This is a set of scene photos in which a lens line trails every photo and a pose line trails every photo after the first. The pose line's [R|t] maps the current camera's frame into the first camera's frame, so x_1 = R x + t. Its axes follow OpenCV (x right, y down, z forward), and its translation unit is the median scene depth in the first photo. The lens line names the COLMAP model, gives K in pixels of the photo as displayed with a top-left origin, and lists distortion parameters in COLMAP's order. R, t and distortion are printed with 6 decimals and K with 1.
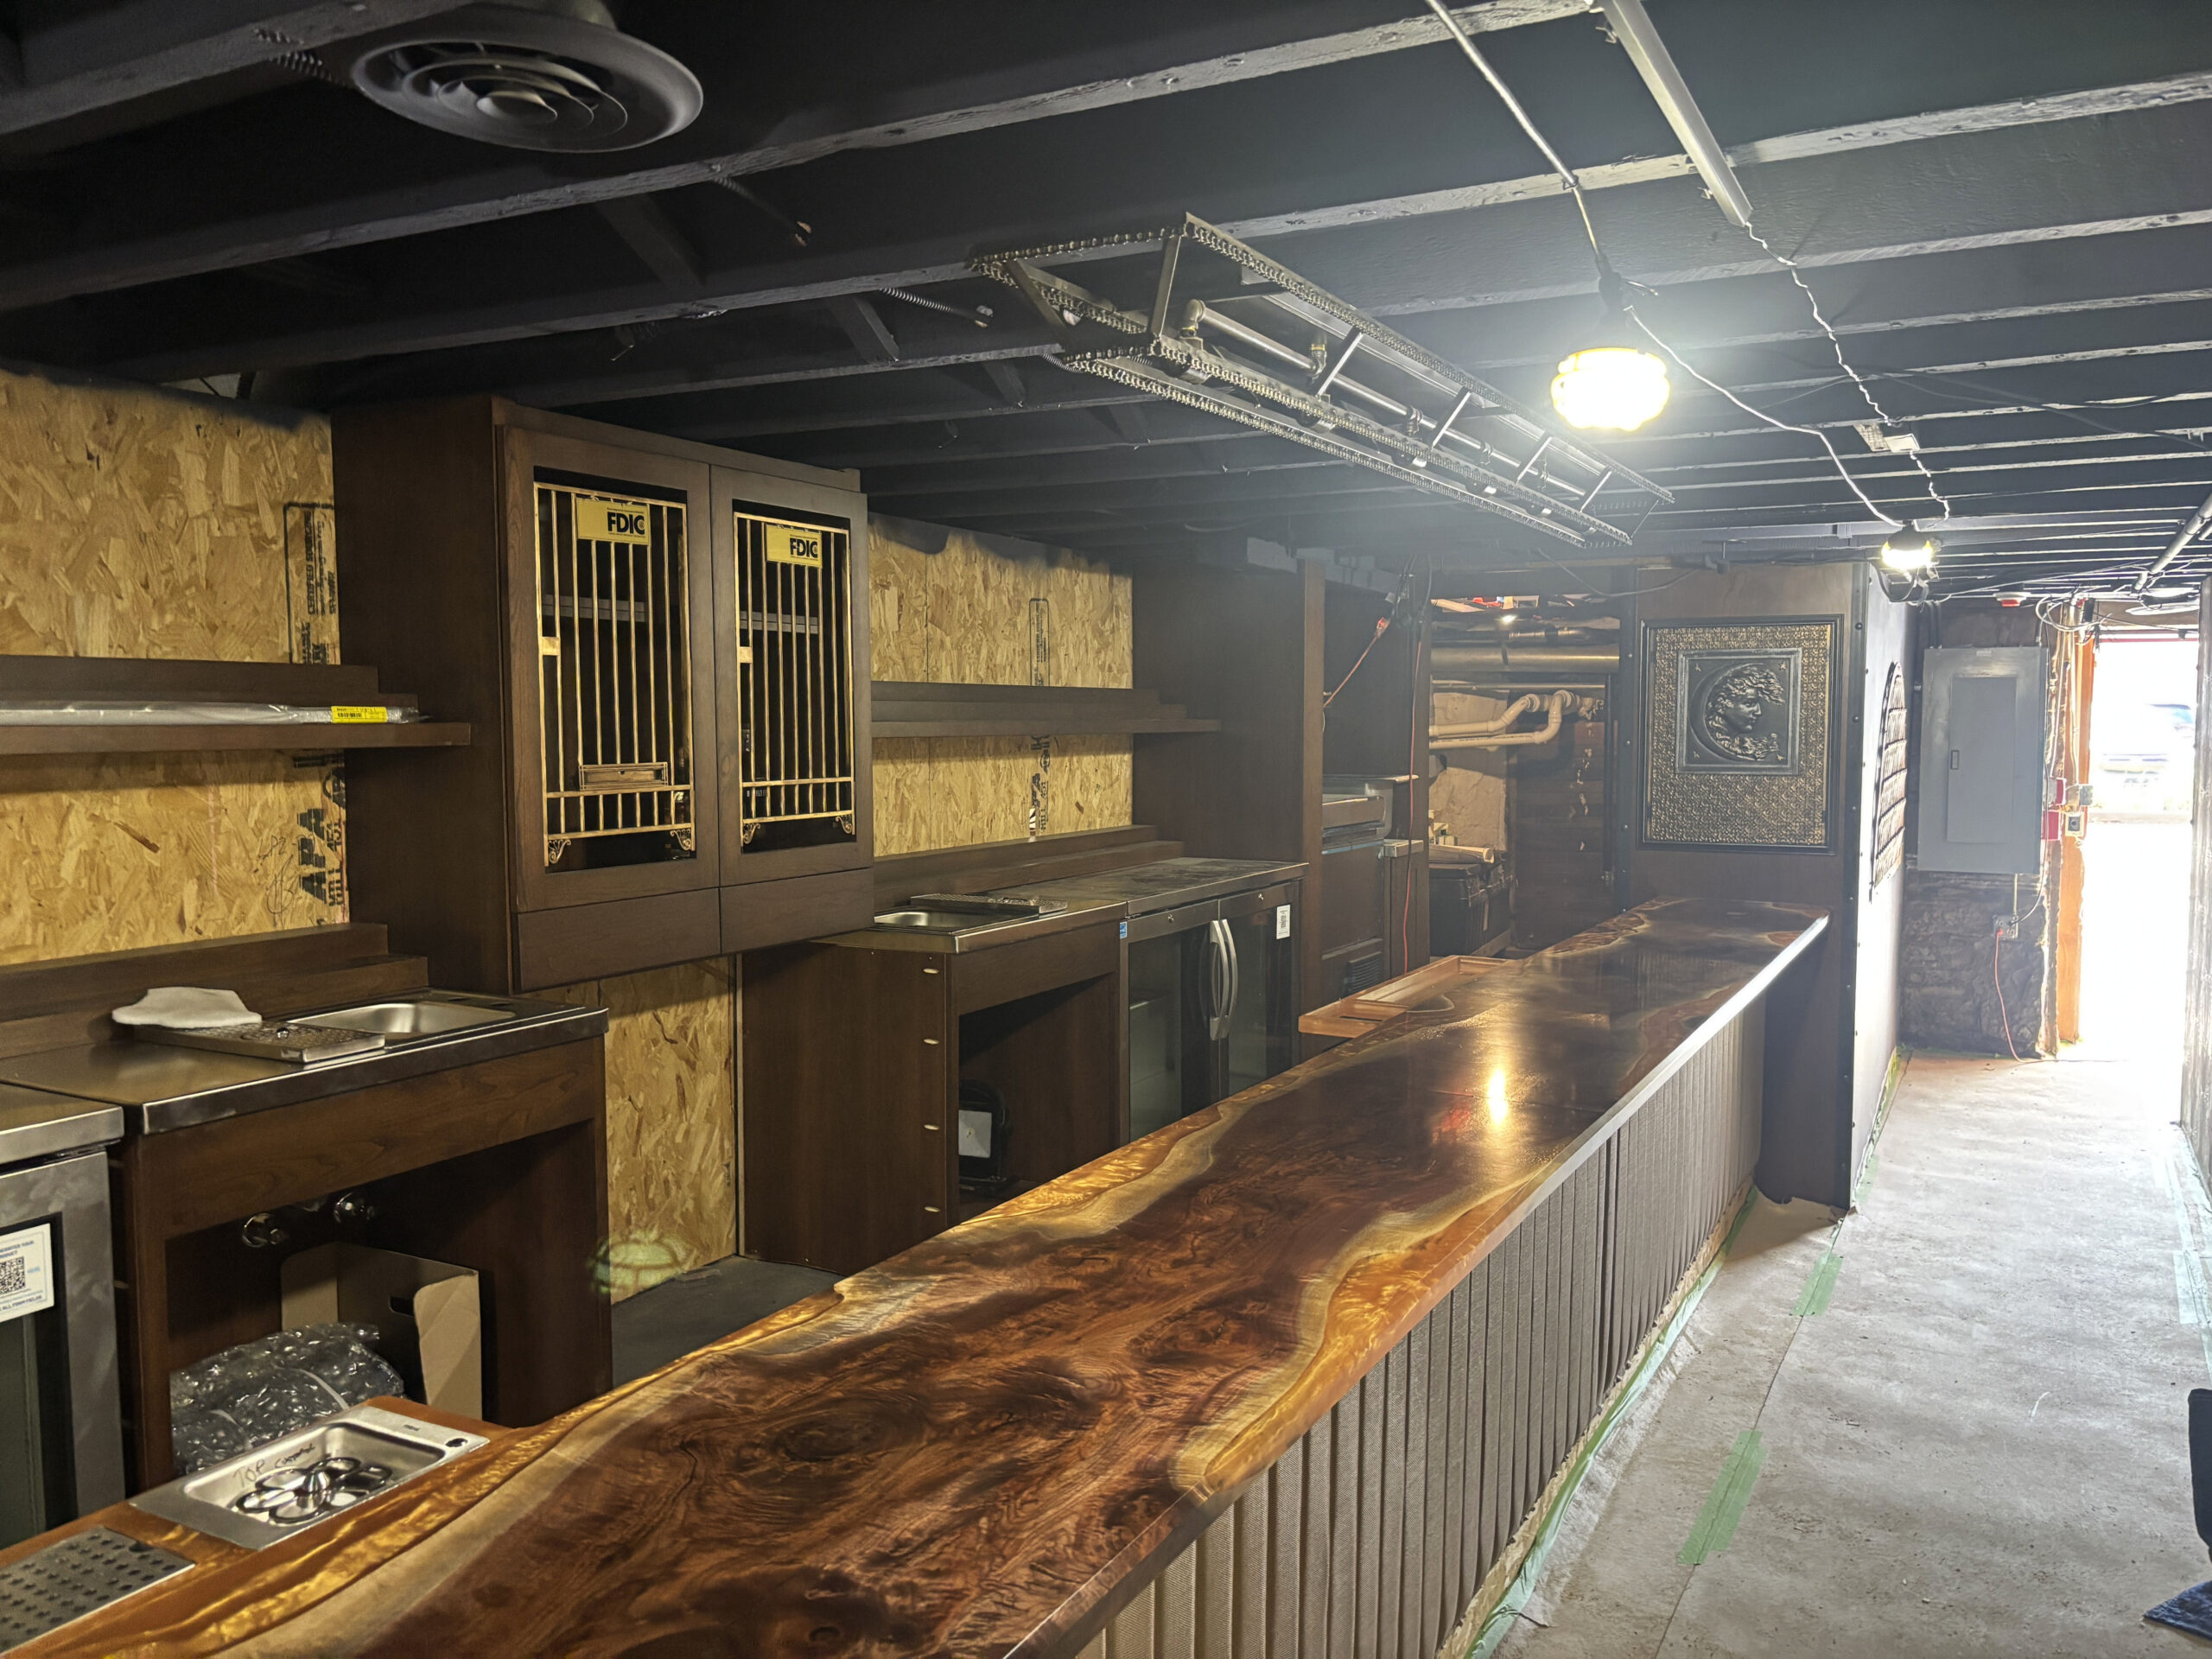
lens RADIAL K [[1656.4, 0, 1131.1], [0, 1656.4, 830.6], [0, 0, 1]] dist [0.027659, -0.014076]
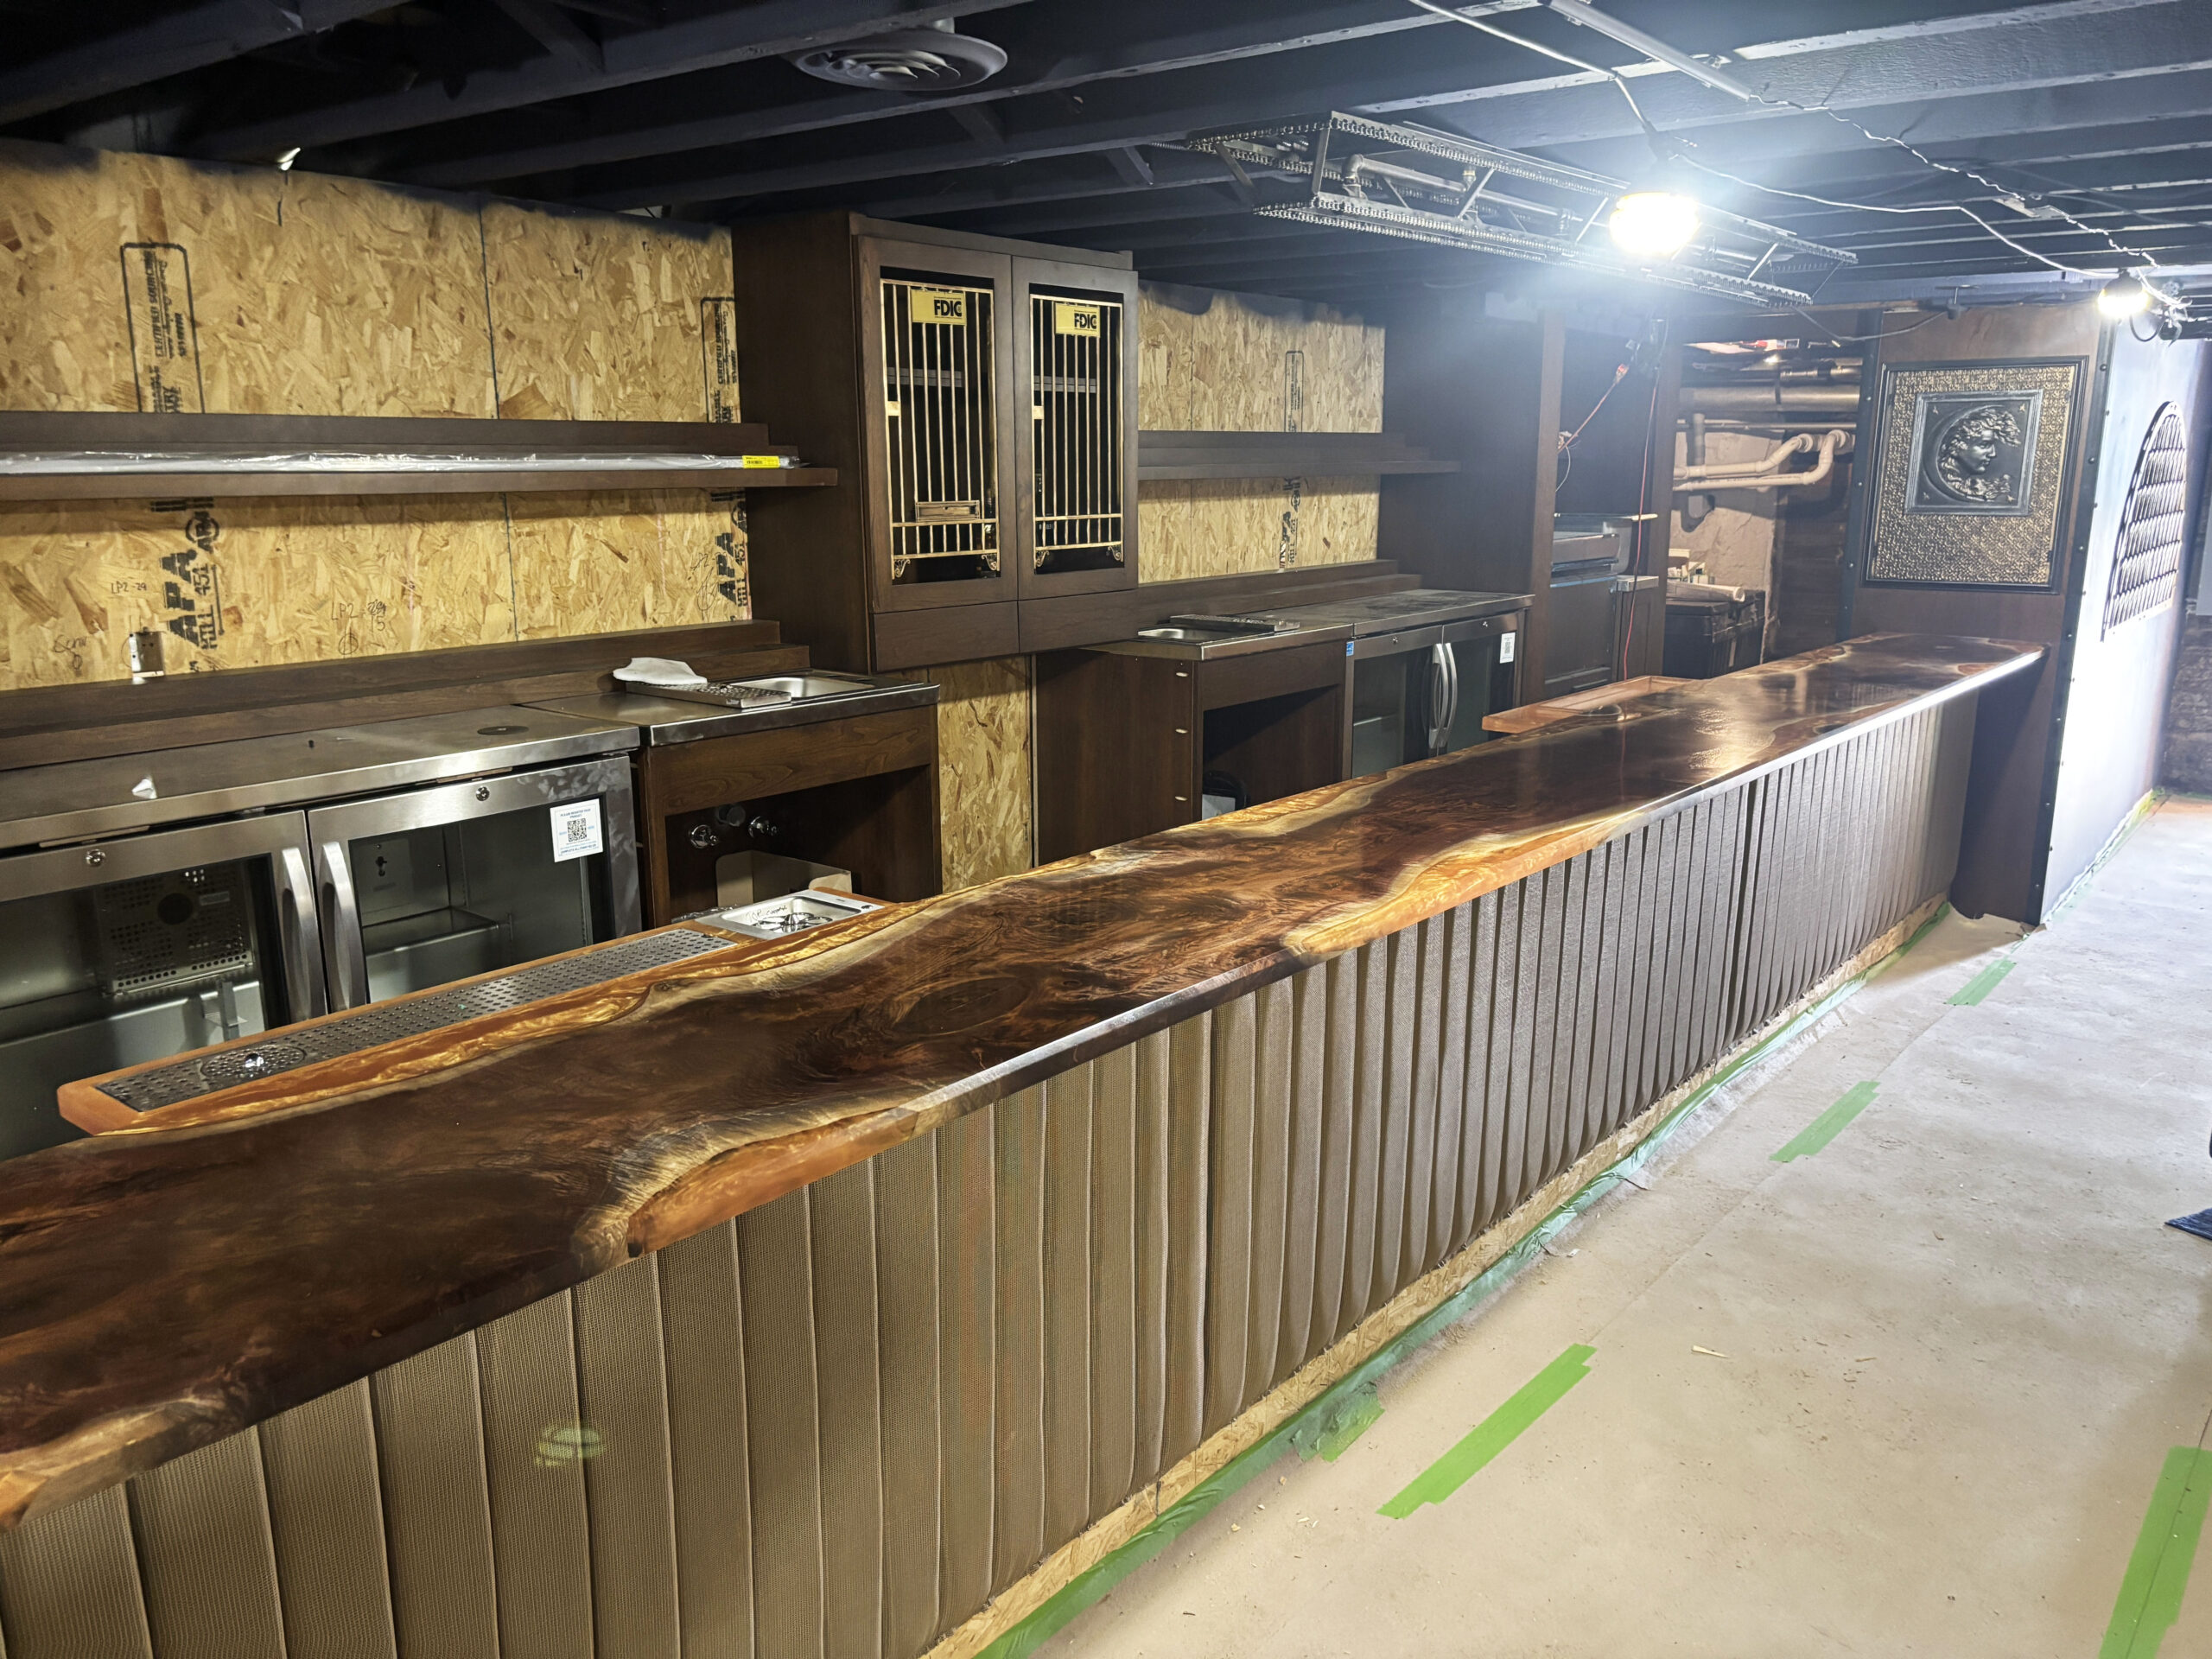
lens RADIAL K [[1656.4, 0, 1131.1], [0, 1656.4, 830.6], [0, 0, 1]] dist [0.027659, -0.014076]
pose [[0.984224, 0.039572, -0.172447, 0.068535], [-0.012543, 0.987821, 0.155091, 0.011684], [0.176484, -0.150481, 0.972733, -0.267807]]
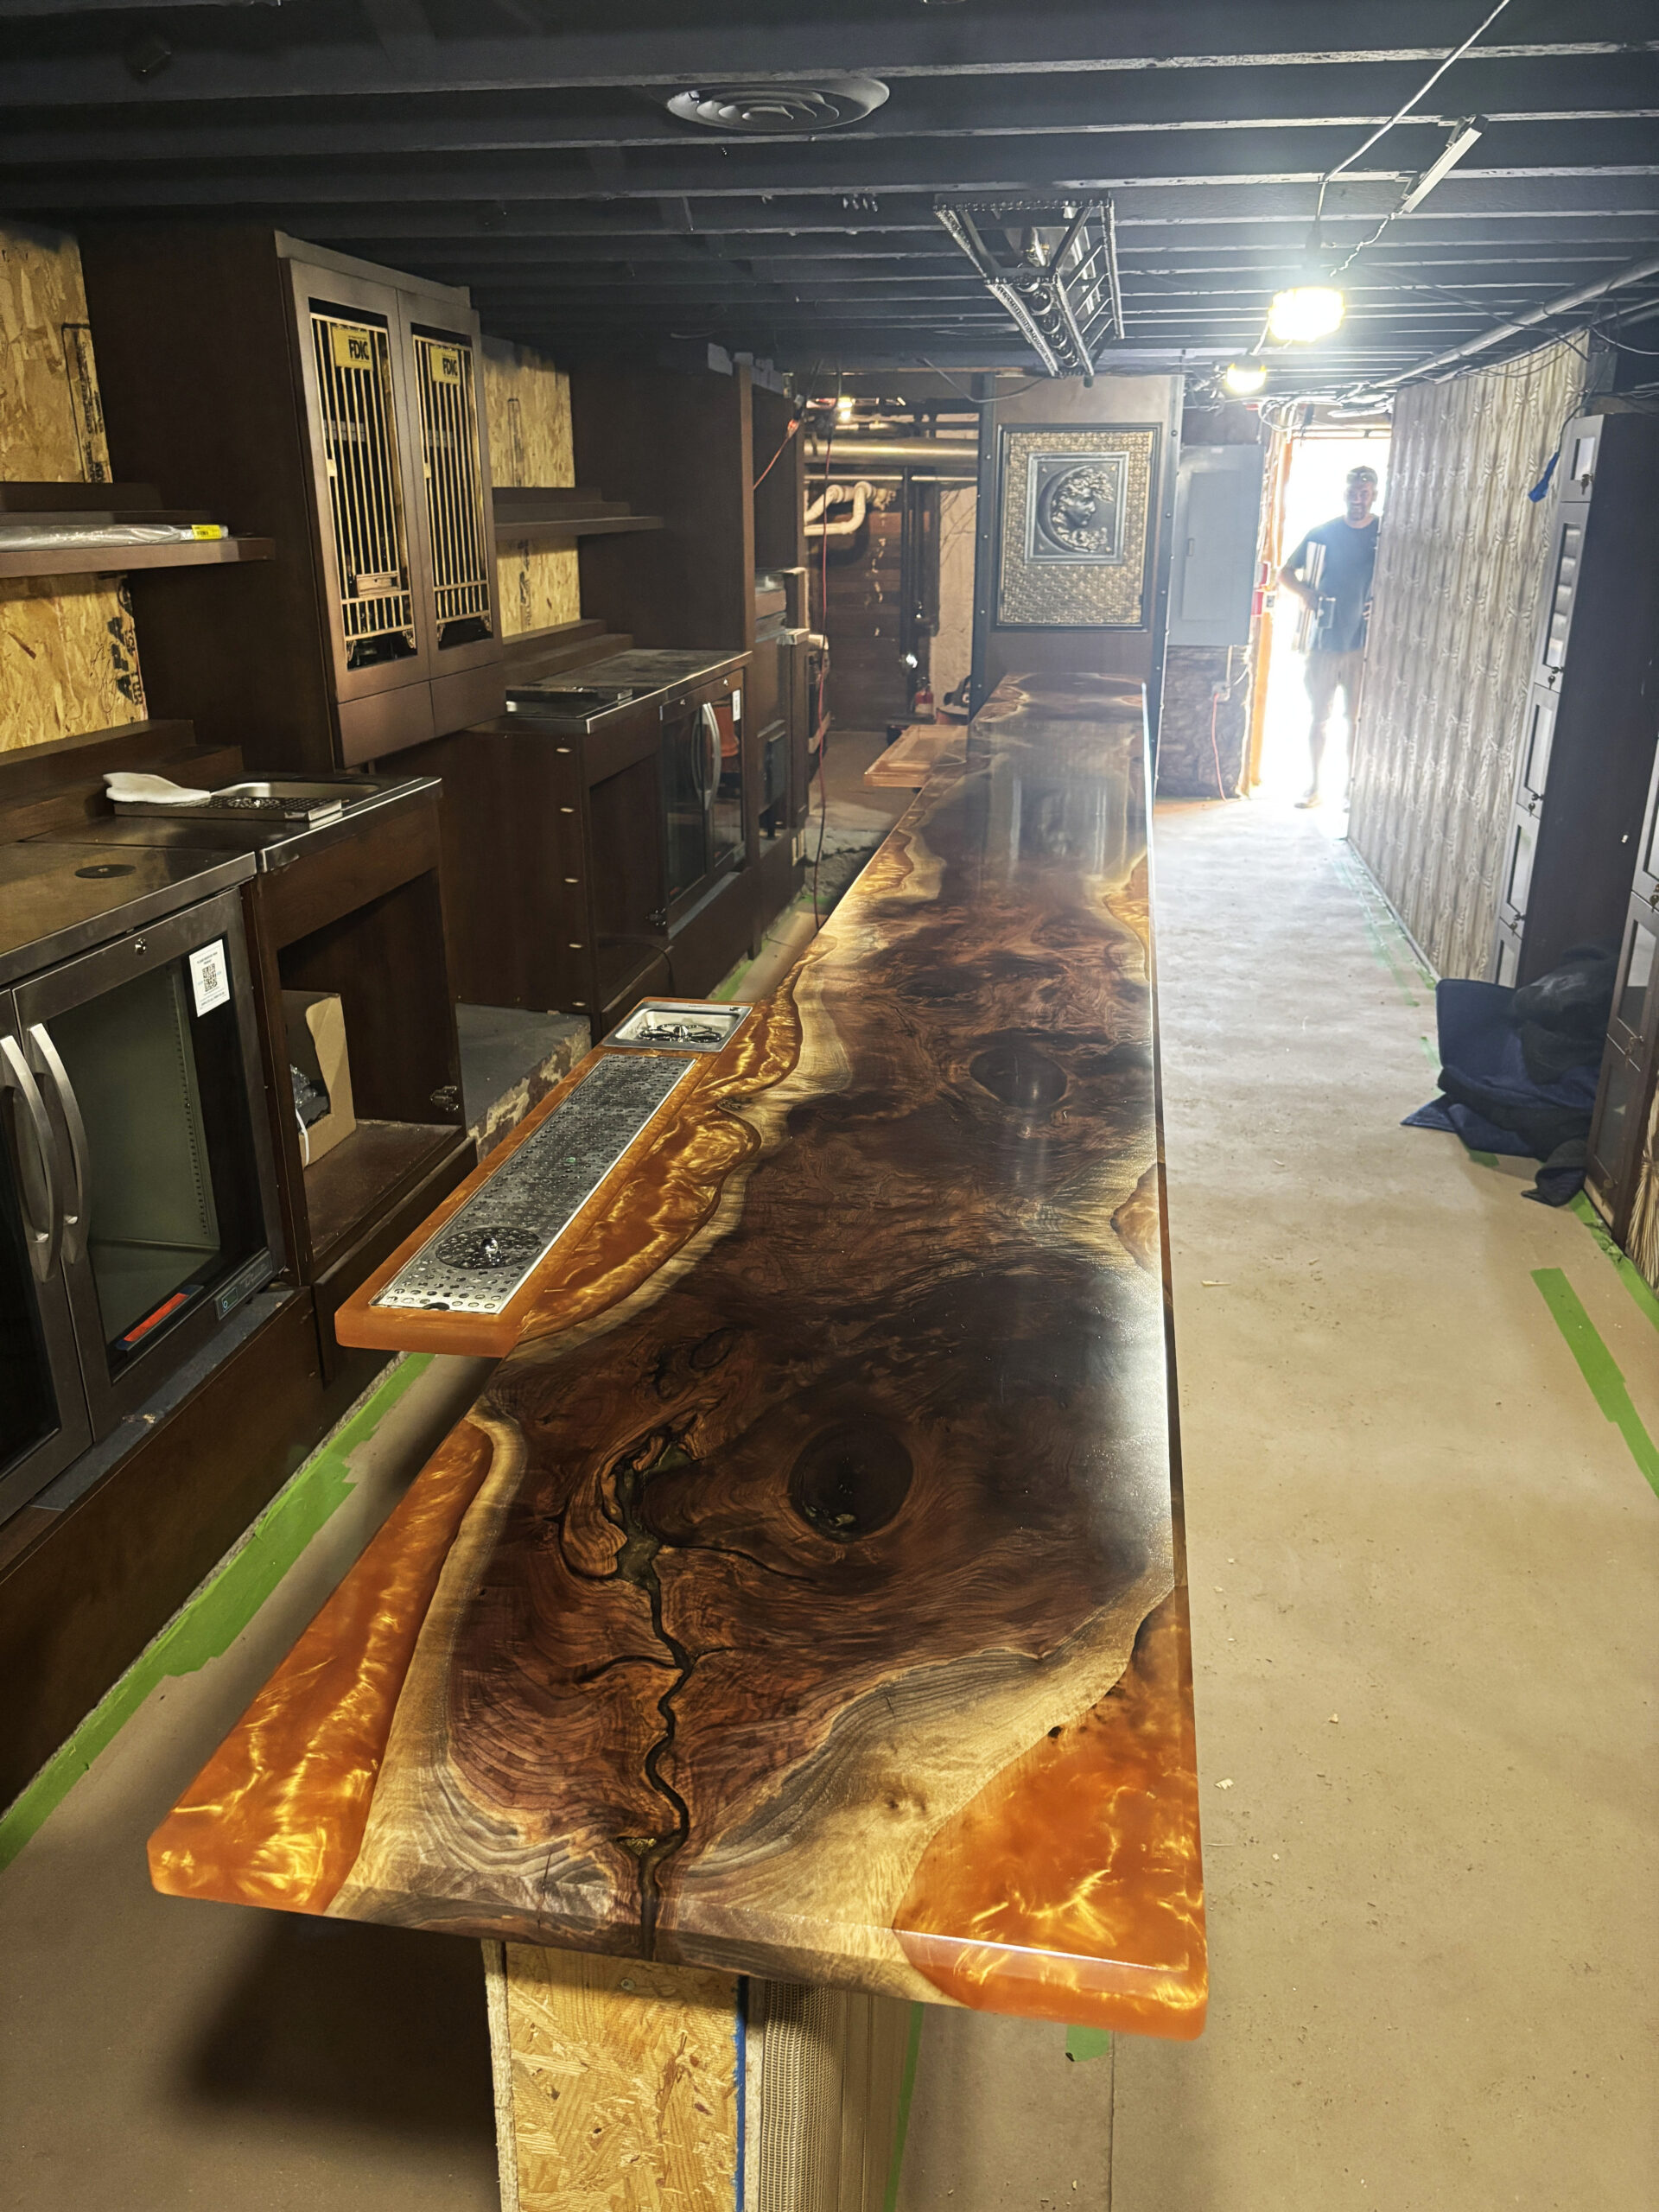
lens RADIAL K [[1656.4, 0, 829.5], [0, 1656.4, 1106.0], [0, 0, 1]] dist [0.027659, -0.014076]
pose [[0.948797, -0.108871, 0.296532, -0.377748], [0.021482, 0.958794, 0.283288, -0.004720], [-0.315155, -0.262413, 0.912040, -0.267099]]
